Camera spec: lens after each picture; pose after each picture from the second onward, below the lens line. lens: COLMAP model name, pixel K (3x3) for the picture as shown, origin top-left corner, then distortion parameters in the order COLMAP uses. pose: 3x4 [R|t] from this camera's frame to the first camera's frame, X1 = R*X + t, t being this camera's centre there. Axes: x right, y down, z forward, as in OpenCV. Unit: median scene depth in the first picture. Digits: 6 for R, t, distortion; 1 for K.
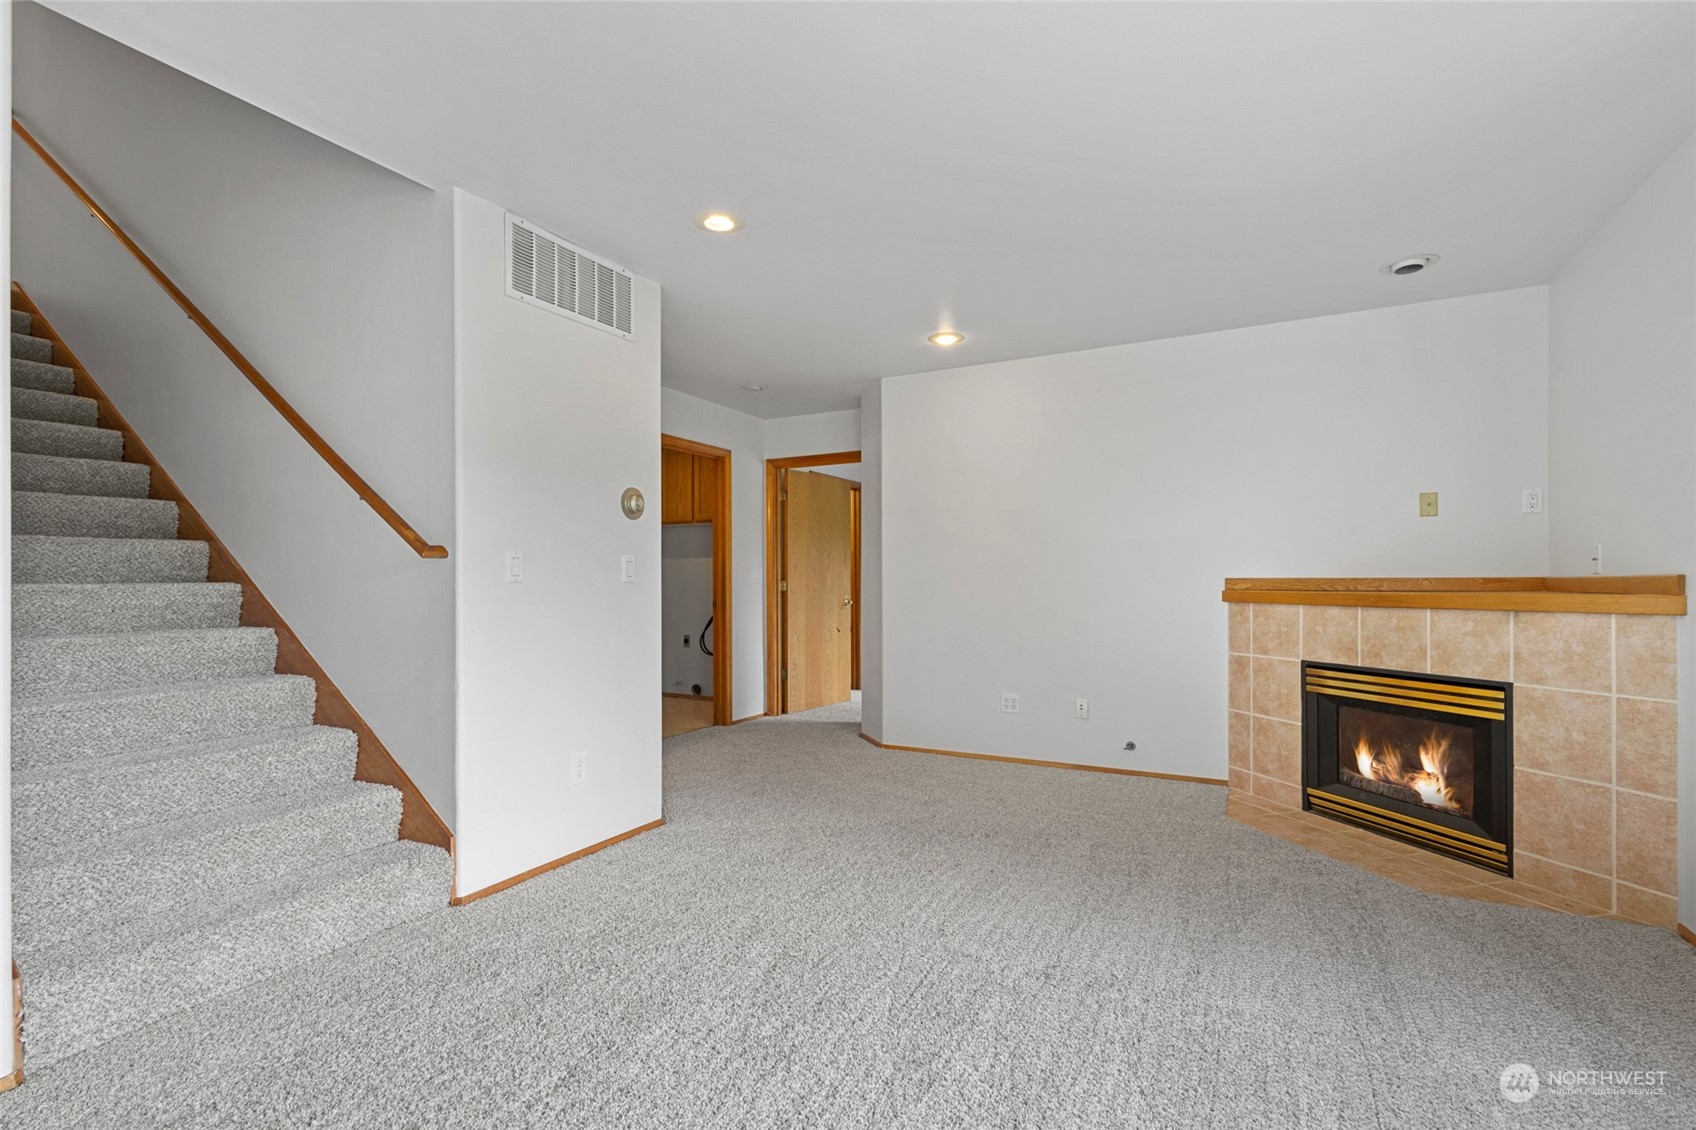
lens RADIAL K [[786.5, 0, 848.0], [0, 786.5, 583.0], [0, 0, 1]] dist [0.010536, -0.000762]
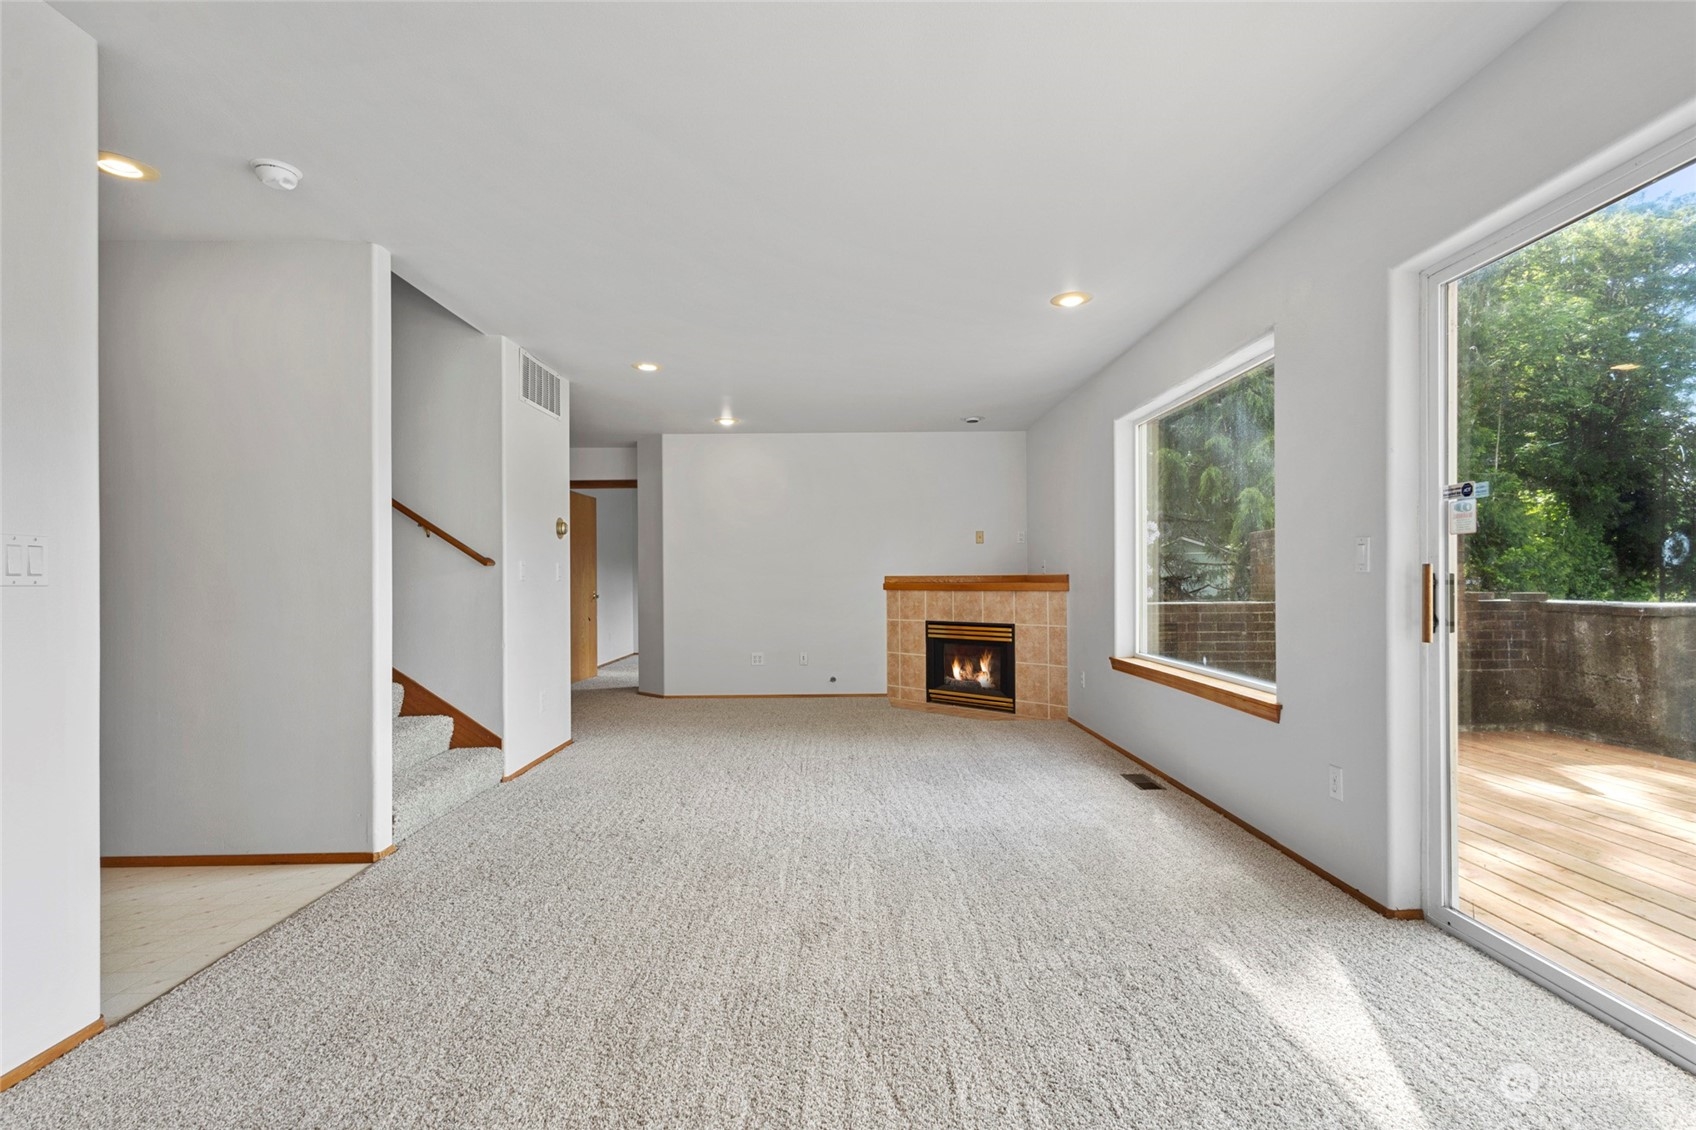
lens RADIAL K [[786.5, 0, 847.6], [0, 786.5, 568.0], [0, 0, 1]] dist [0.010536, -0.000762]
pose [[0.880774, 0.000908, 0.473536, -0.495651], [0.006793, 0.999871, -0.014551, 0.000575], [-0.473489, 0.016032, 0.880654, -0.579349]]
